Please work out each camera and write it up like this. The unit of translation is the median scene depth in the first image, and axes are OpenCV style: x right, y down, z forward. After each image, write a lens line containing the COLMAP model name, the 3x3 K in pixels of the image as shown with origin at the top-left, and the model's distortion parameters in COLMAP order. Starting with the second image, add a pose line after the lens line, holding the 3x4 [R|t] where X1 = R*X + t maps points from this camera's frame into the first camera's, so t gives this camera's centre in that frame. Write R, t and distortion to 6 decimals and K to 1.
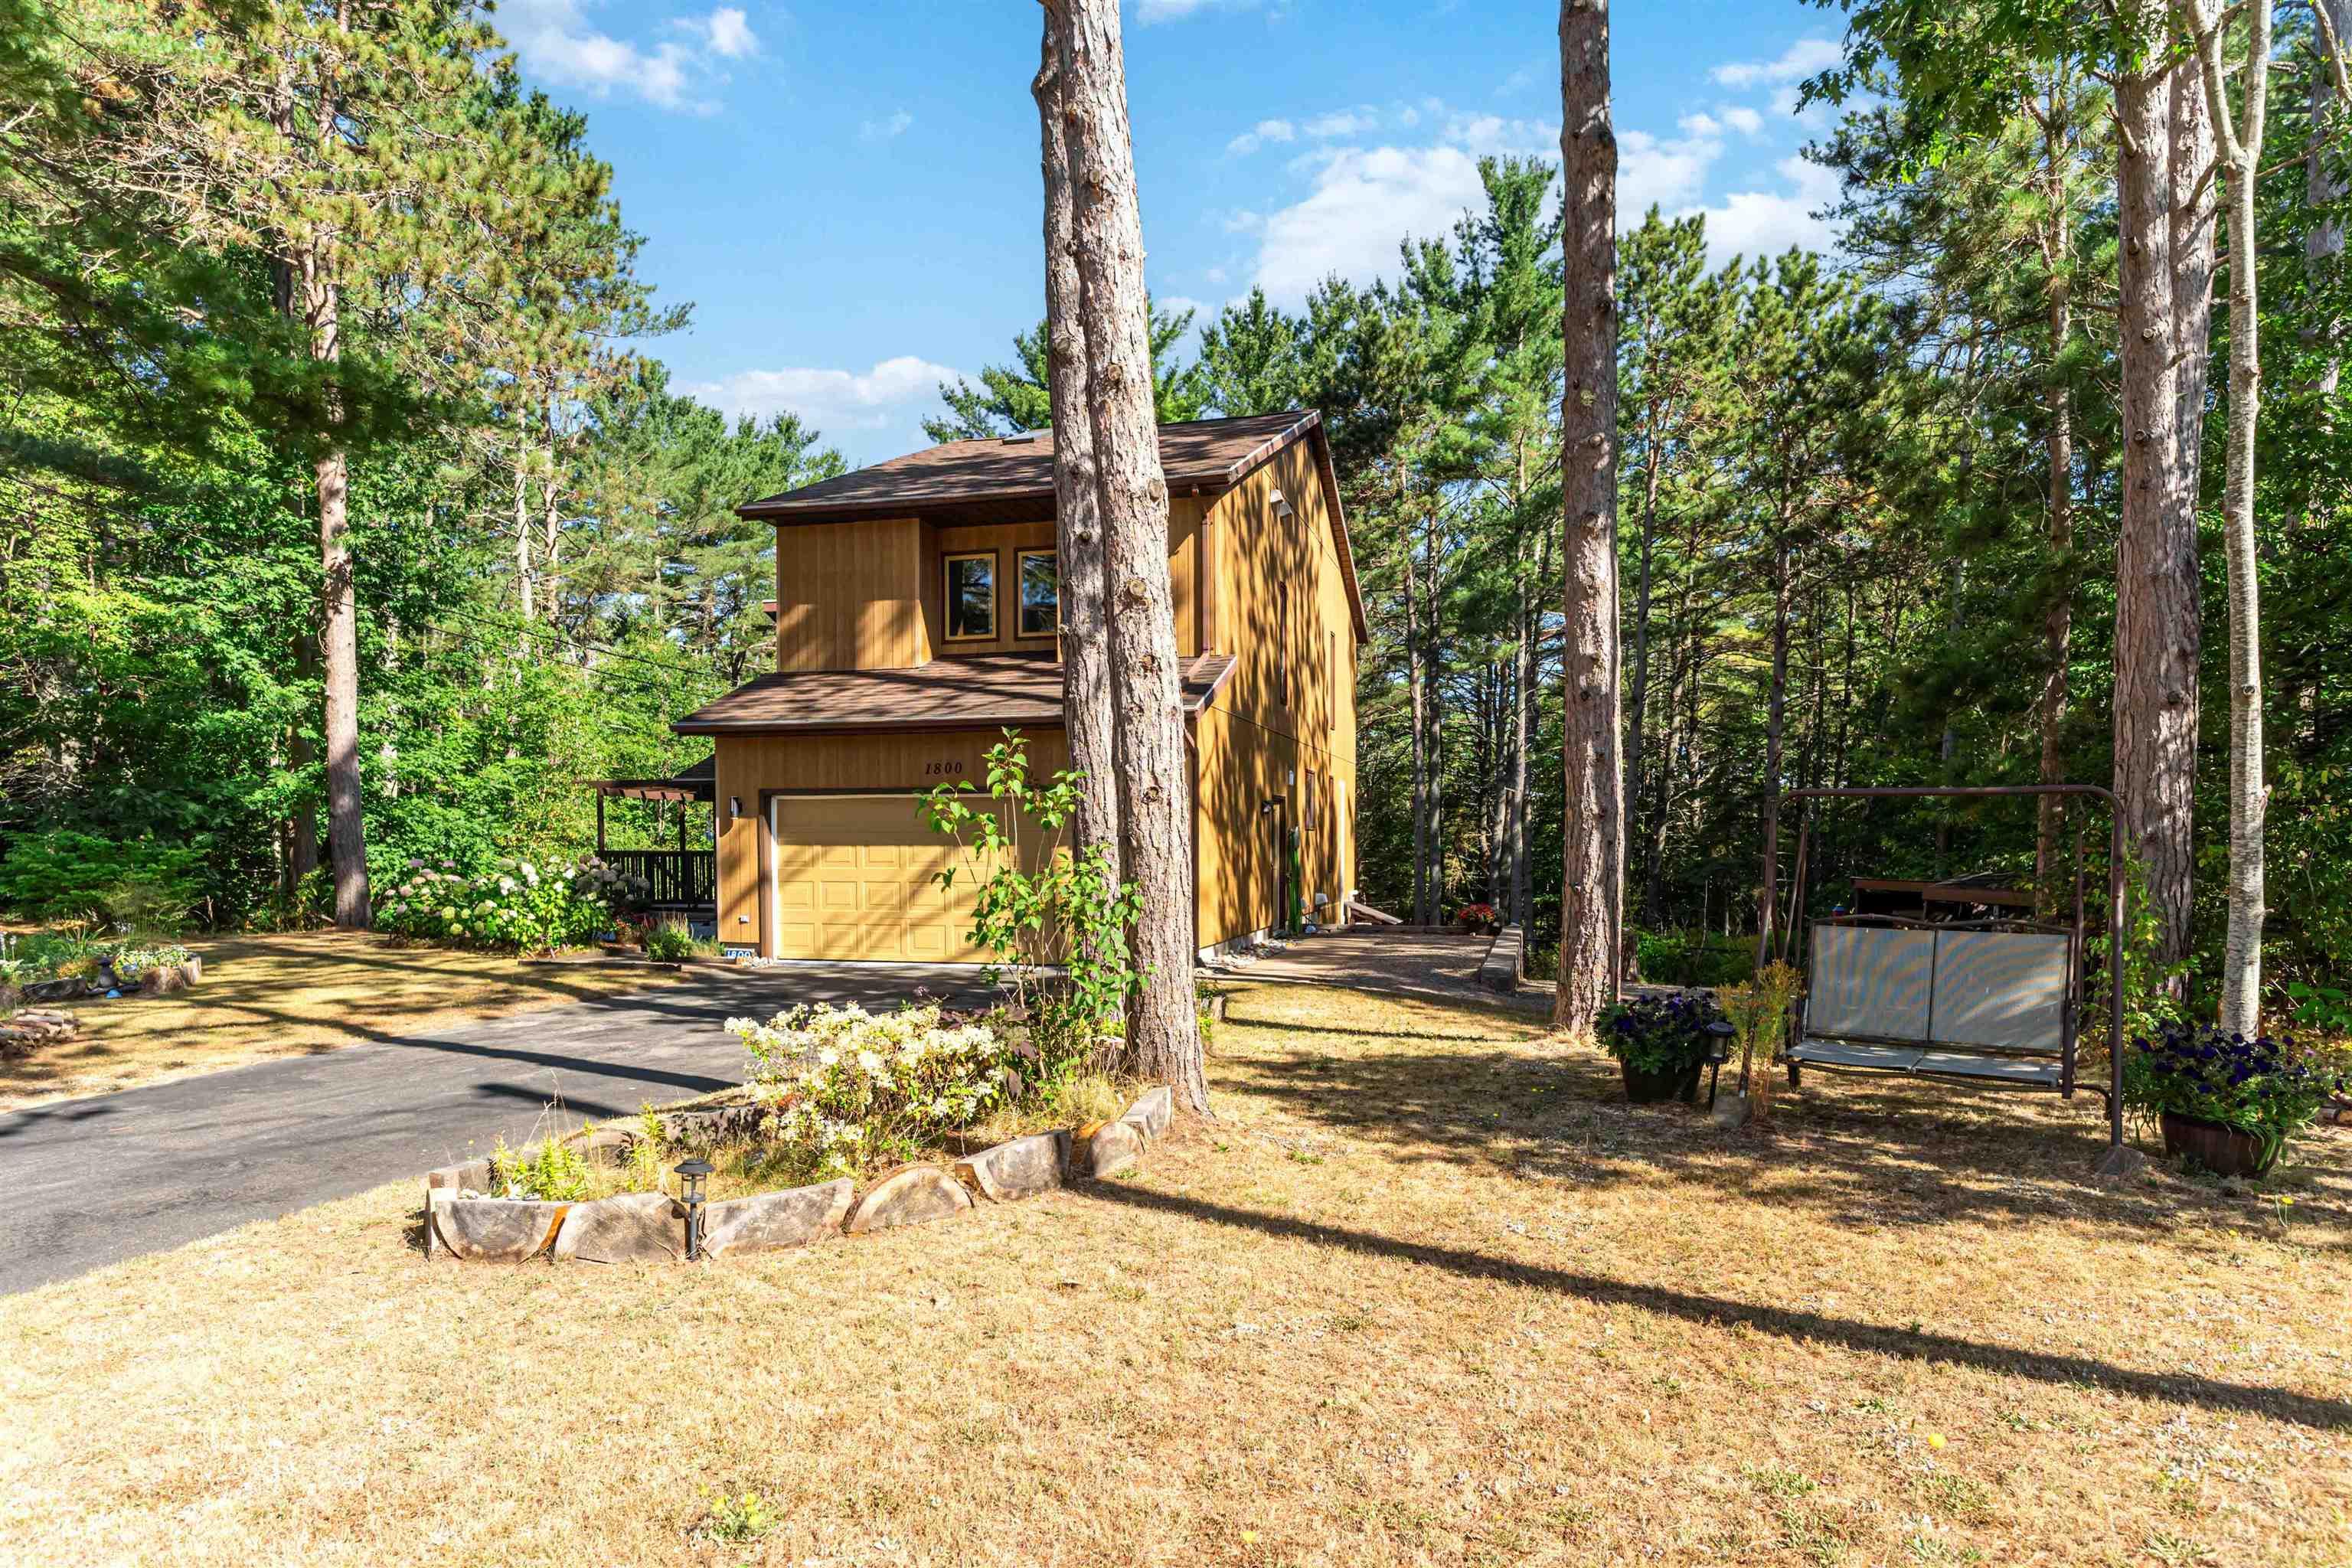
lens RADIAL K [[1251.9, 0, 1172.2], [0, 1251.9, 830.2], [0, 0, 1]] dist [0.003910, -0.000295]
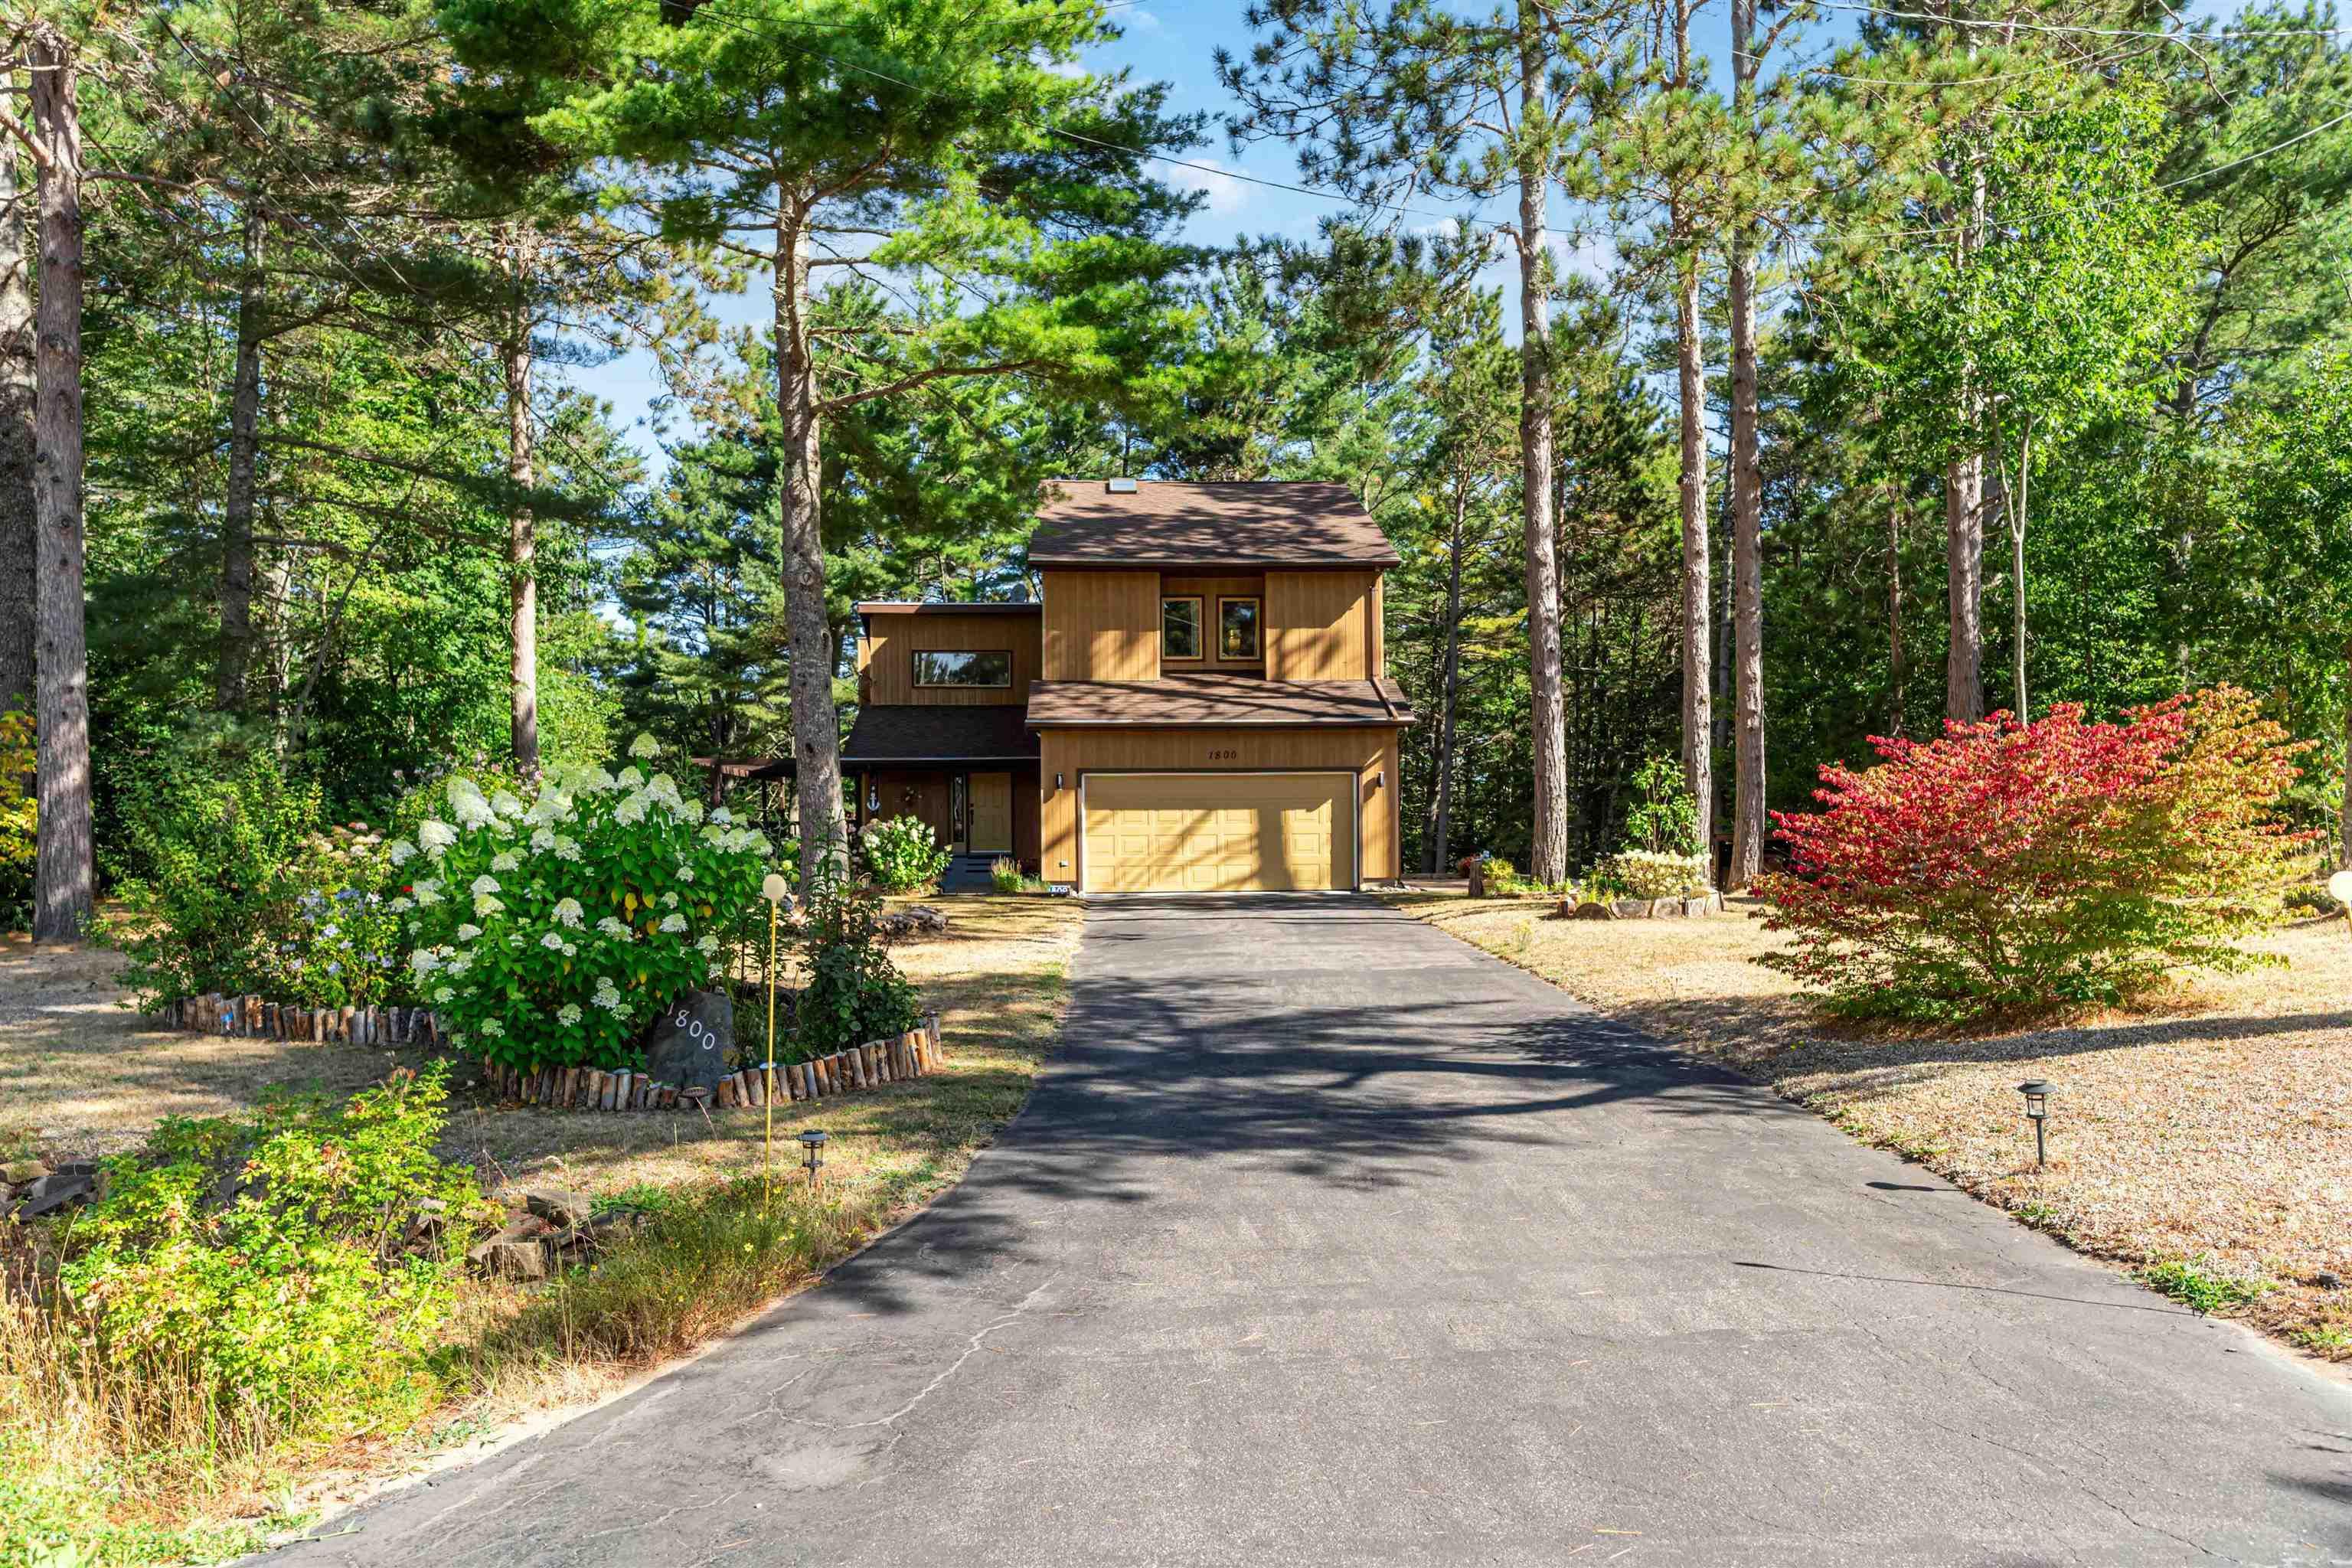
lens RADIAL K [[1573.1, 0, 1176.3], [0, 1573.1, 779.3], [0, 0, 1]] dist [0.006185, 0.000446]
pose [[0.947515, -0.000035, 0.319711, -0.584722], [-0.000088, 1.000000, 0.000370, -0.017379], [-0.319711, -0.000379, 0.947515, -0.543573]]
